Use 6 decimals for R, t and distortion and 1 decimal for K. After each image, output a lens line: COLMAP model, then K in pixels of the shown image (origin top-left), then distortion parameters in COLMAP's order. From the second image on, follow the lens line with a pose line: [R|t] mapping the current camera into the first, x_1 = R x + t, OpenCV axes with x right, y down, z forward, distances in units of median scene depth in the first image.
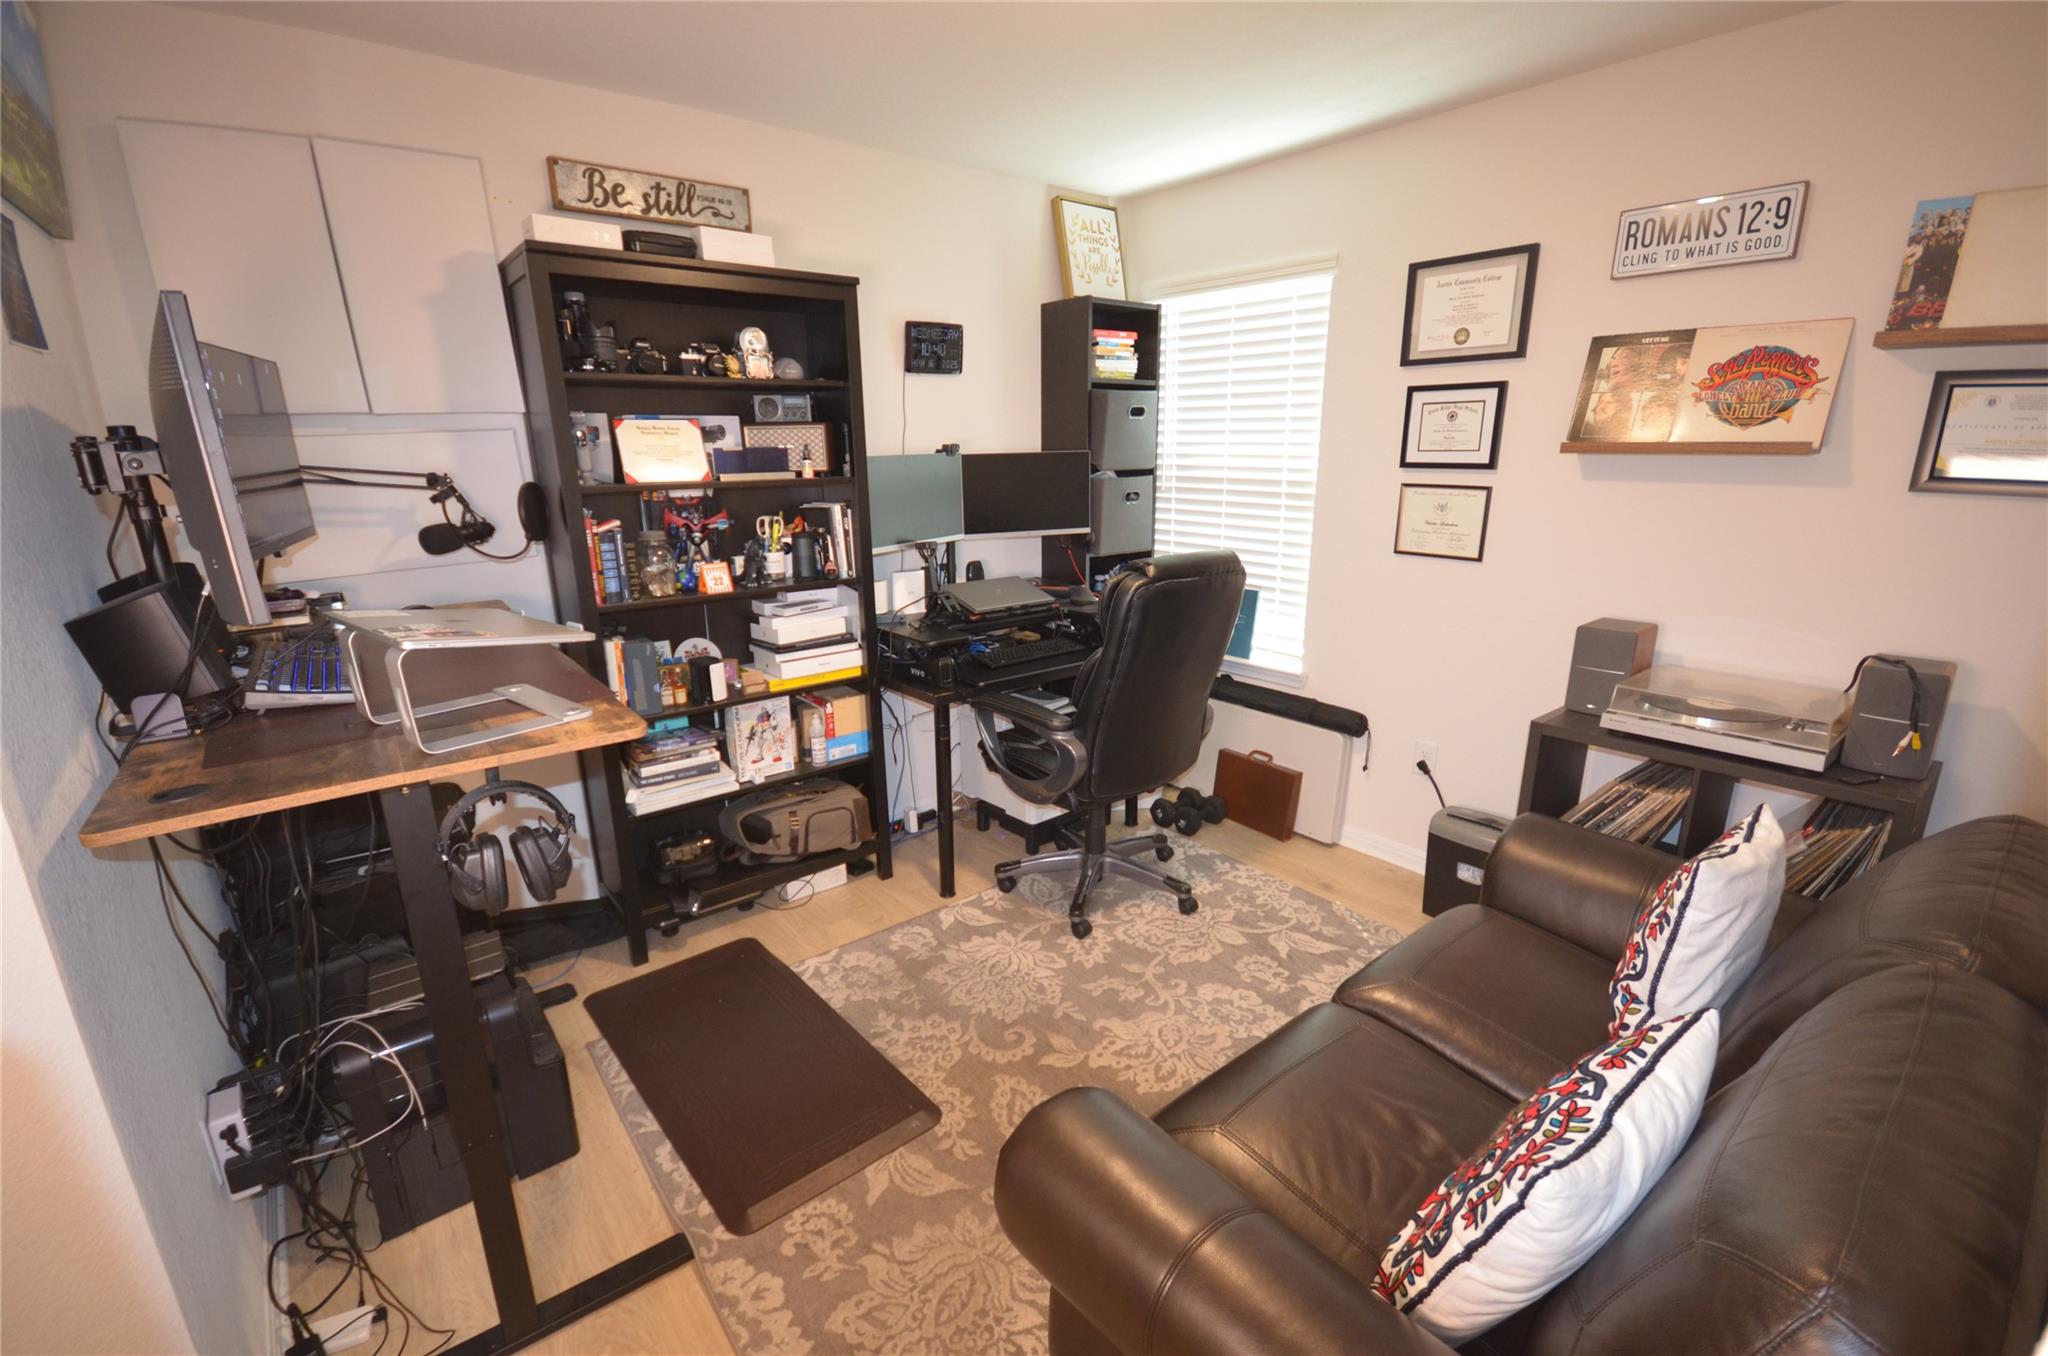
lens RADIAL K [[905.4, 0, 1025.6], [0, 905.4, 695.1], [0, 0, 1]] dist [0.003053, -0.007088]
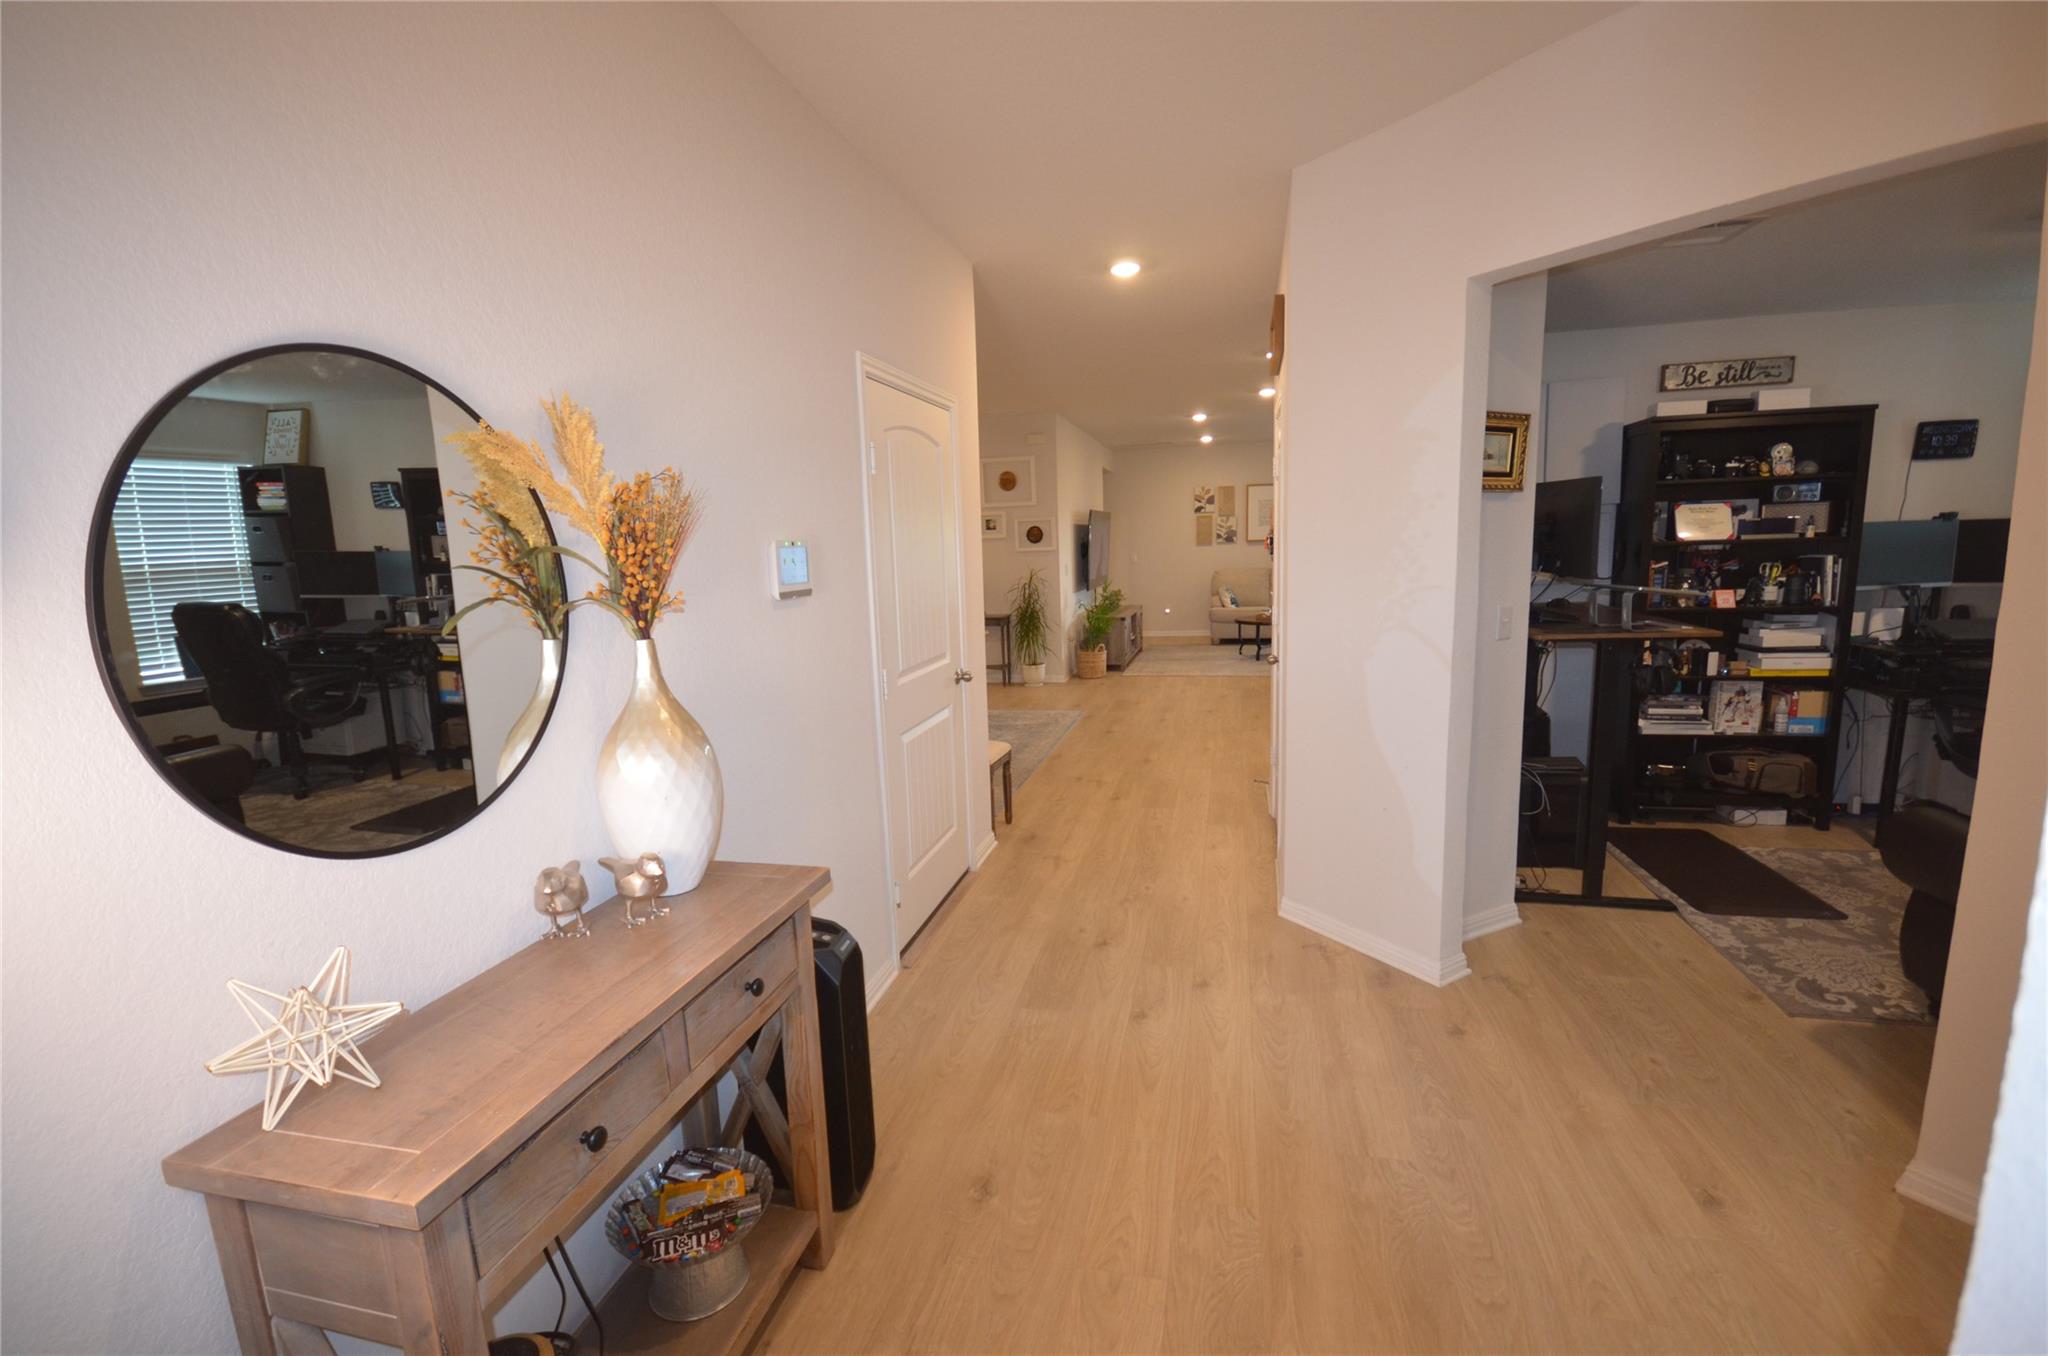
lens RADIAL K [[905.4, 0, 1018.5], [0, 905.4, 696.3], [0, 0, 1]] dist [0.003053, -0.007088]
pose [[0.615525, 0.123725, -0.778345, 0.160904], [-0.186064, 0.982496, 0.009035, 0.264800], [0.765839, 0.139261, 0.627772, -0.964414]]
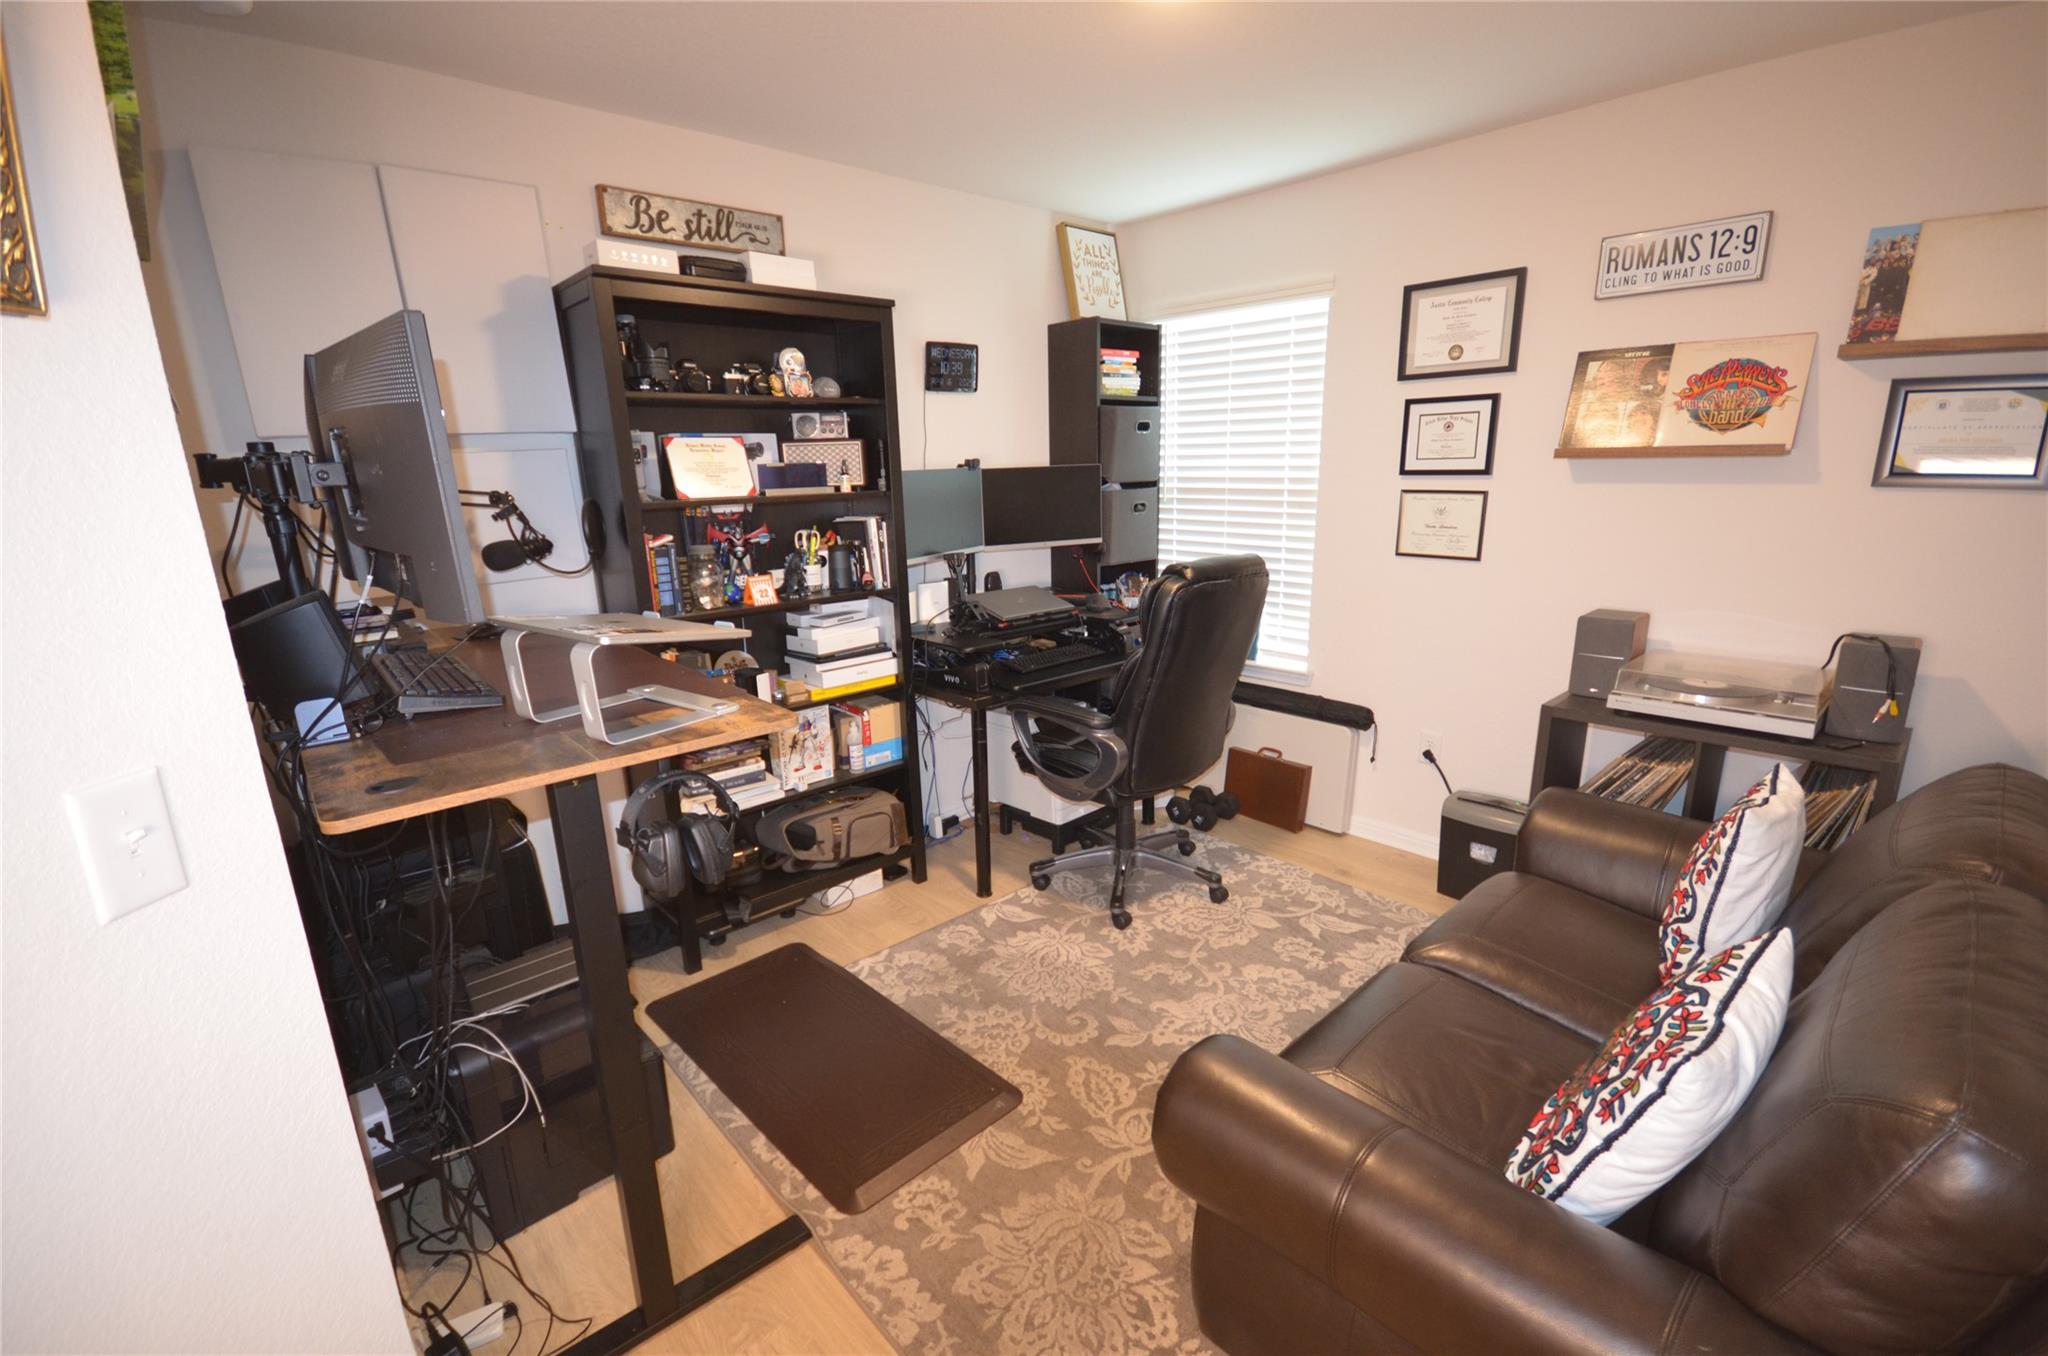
lens RADIAL K [[905.4, 0, 1026.1], [0, 905.4, 696.1], [0, 0, 1]] dist [0.003053, -0.007088]
pose [[0.998004, -0.027928, 0.056644, -0.106387], [0.029070, 0.999388, -0.019437, 0.019439], [-0.056066, 0.021045, 0.998205, -0.039864]]
